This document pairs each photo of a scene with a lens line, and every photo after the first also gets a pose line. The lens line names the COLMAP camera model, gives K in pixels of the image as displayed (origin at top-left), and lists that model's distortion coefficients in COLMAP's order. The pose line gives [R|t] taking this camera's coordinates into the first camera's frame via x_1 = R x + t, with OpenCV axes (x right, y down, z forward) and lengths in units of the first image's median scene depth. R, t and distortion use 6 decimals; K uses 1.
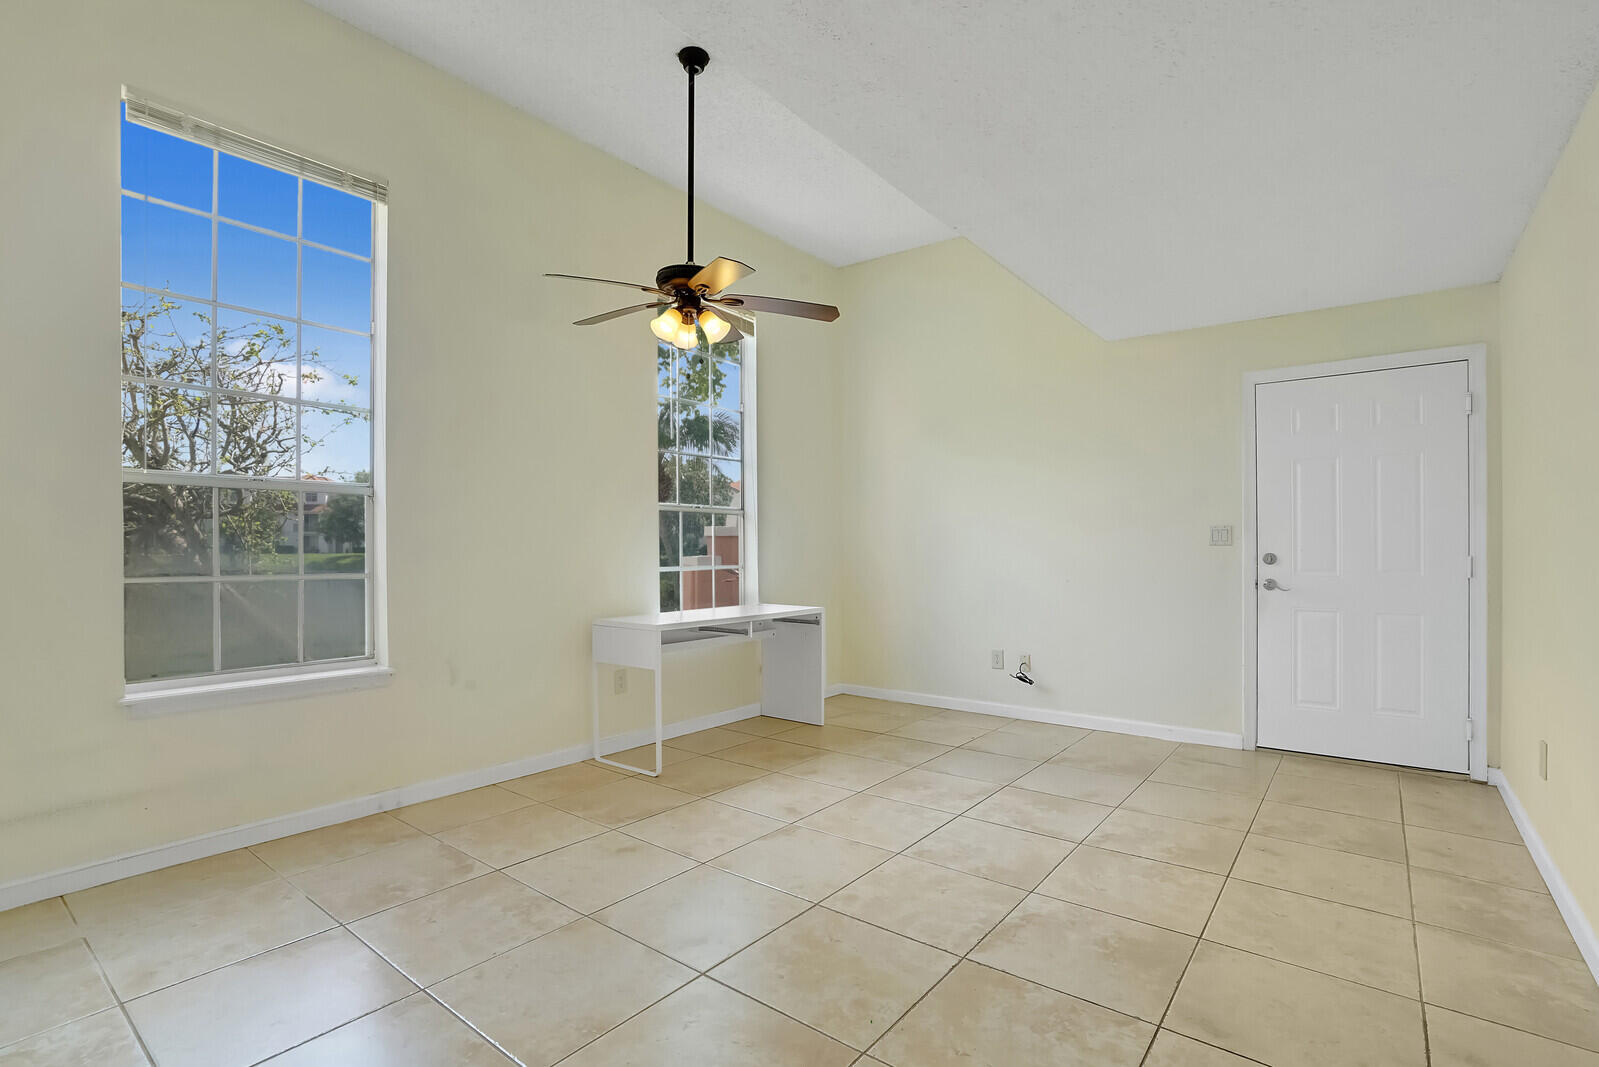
lens RADIAL K [[751.5, 0, 799.6], [0, 751.5, 556.3], [0, 0, 1]] dist [-0.039496, 0.007361]
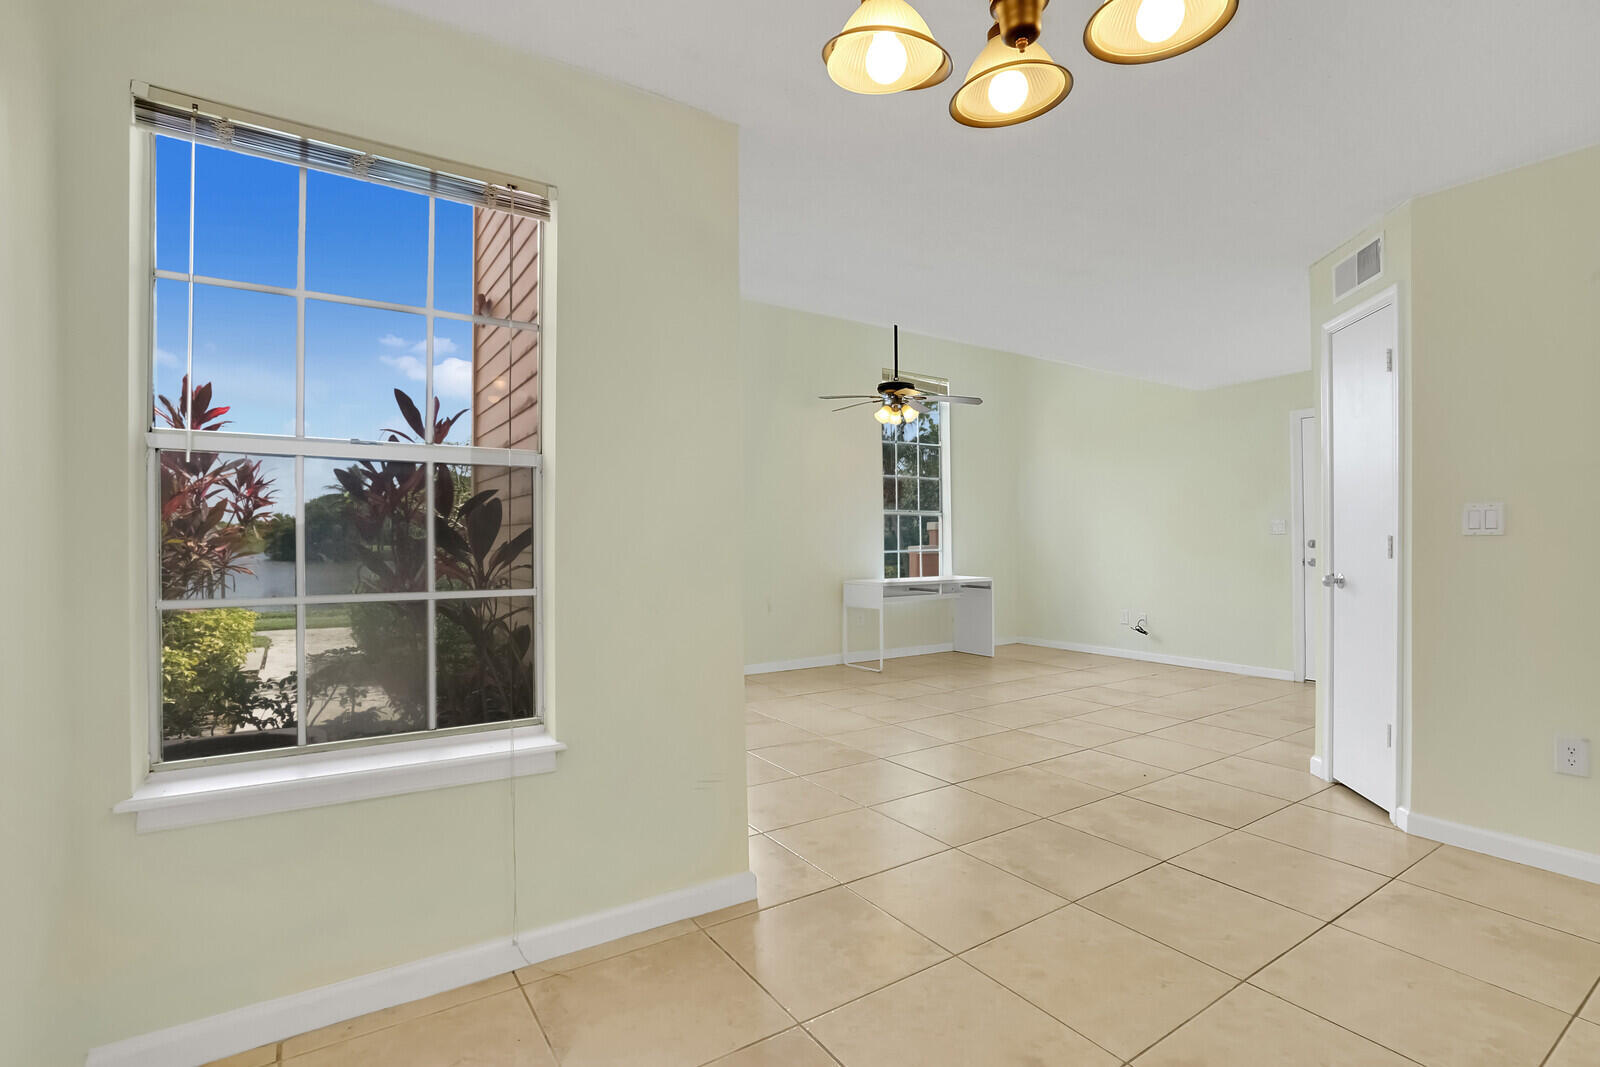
lens RADIAL K [[751.9, 0, 799.5], [0, 751.9, 538.3], [0, 0, 1]] dist [-0.039496, 0.007361]
pose [[0.946971, -0.004222, -0.321291, 0.174583], [0.000282, 0.999924, -0.012308, 0.009820], [0.321319, 0.011565, 0.946900, -0.639686]]
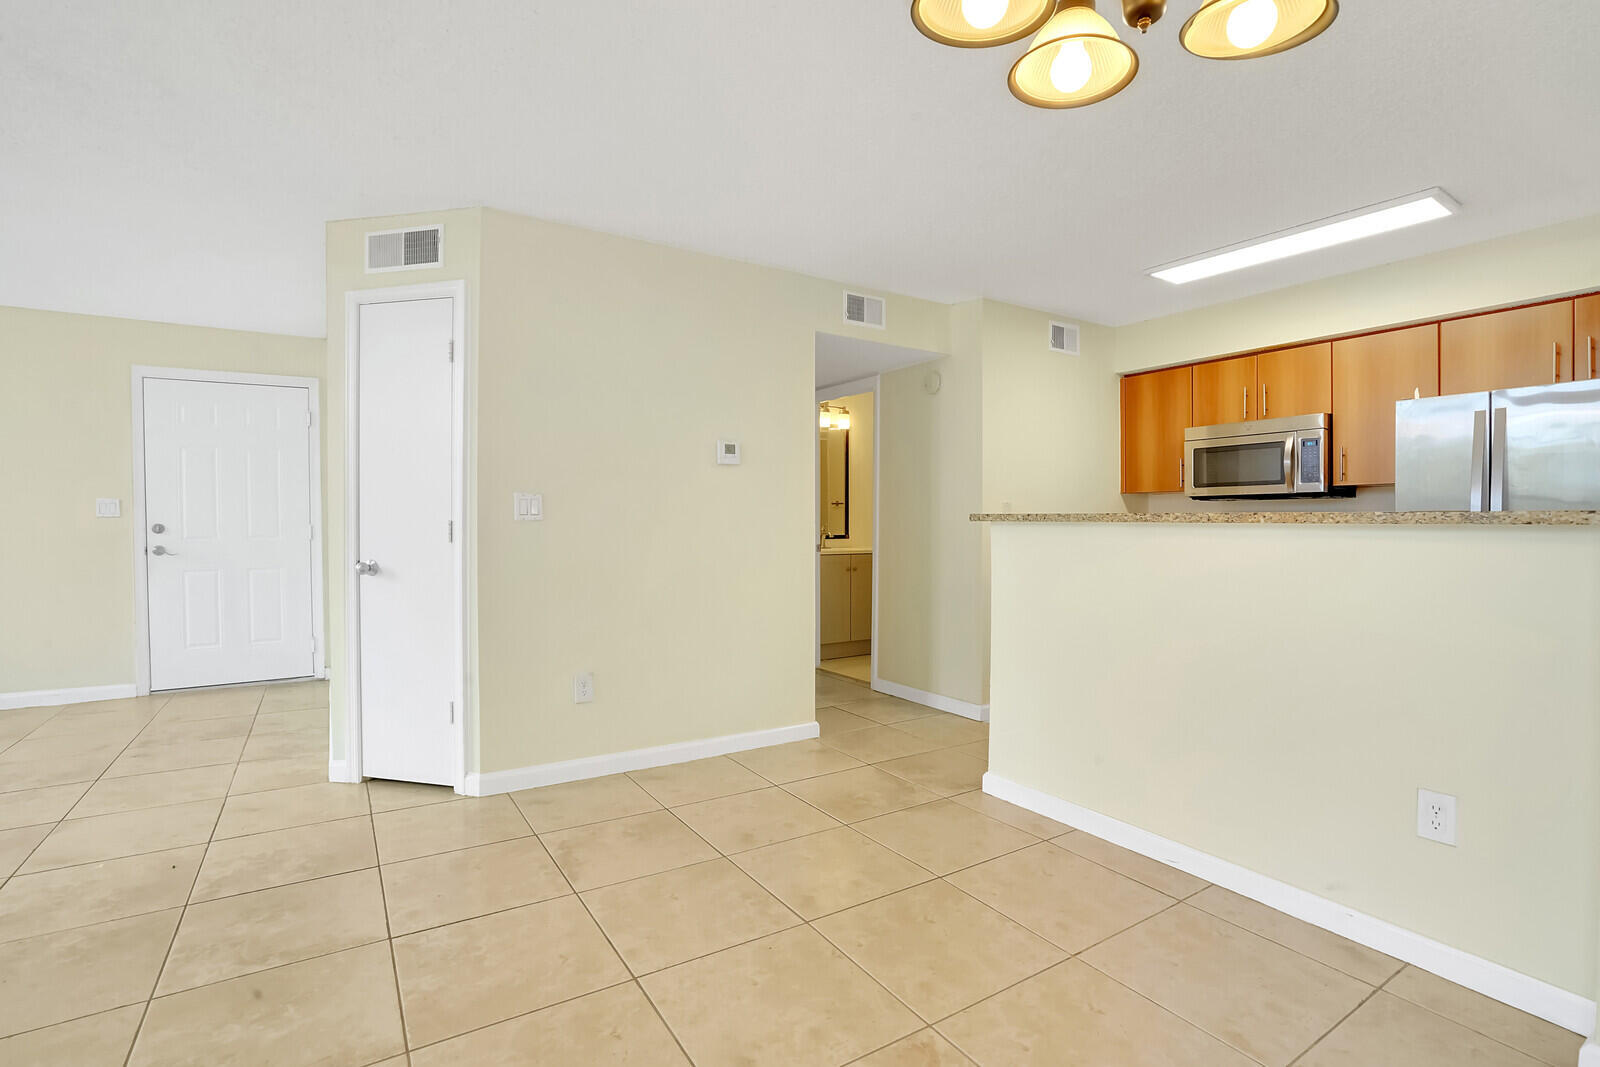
lens RADIAL K [[751.9, 0, 793.9], [0, 751.9, 526.8], [0, 0, 1]] dist [-0.039496, 0.007361]
pose [[0.346309, -0.014091, 0.938015, -0.106684], [0.012753, 0.999866, 0.010312, 0.001207], [-0.938034, 0.008391, 0.346442, -0.355030]]
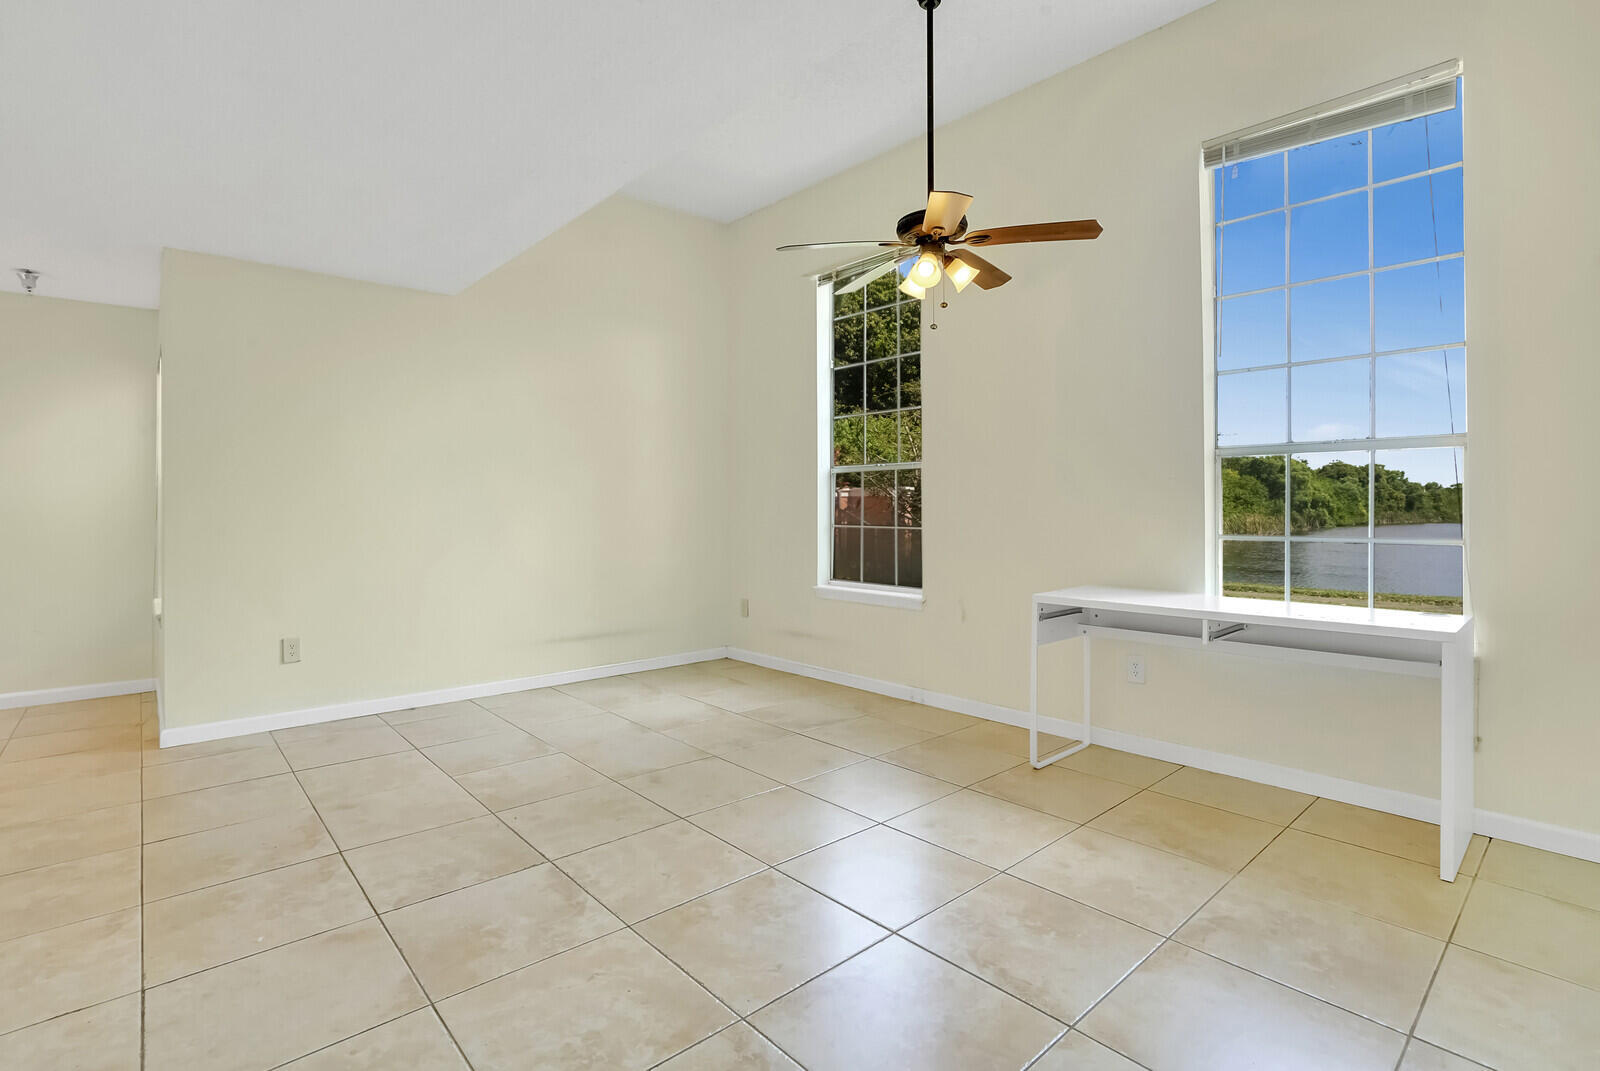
lens RADIAL K [[751.9, 0, 793.0], [0, 751.9, 526.3], [0, 0, 1]] dist [-0.039496, 0.007361]
pose [[-0.185147, 0.016815, -0.982567, 0.674779], [-0.003421, 0.999837, 0.017755, -0.003568], [0.982705, 0.006649, -0.185059, 0.831463]]
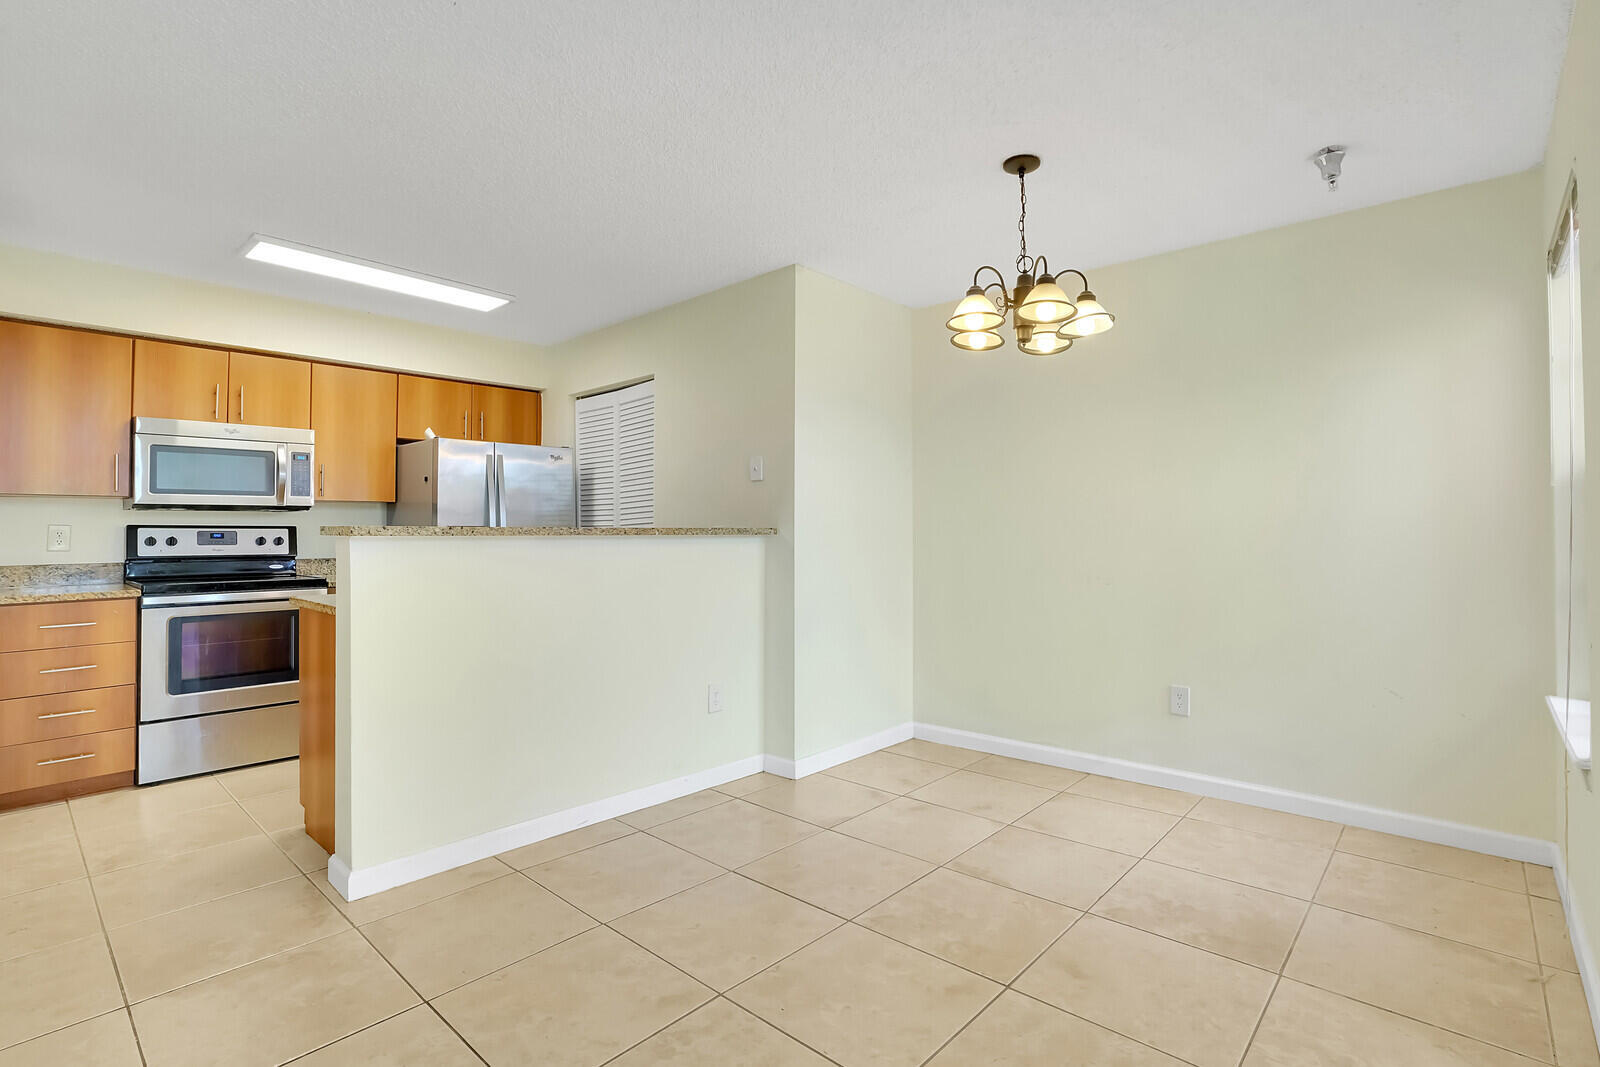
lens RADIAL K [[751.9, 0, 796.6], [0, 751.9, 522.4], [0, 0, 1]] dist [-0.039496, 0.007361]
pose [[-0.996283, -0.003356, 0.086076, 0.309656], [-0.003632, 0.999989, -0.003056, -0.003020], [-0.086065, -0.003357, -0.996284, 0.284222]]
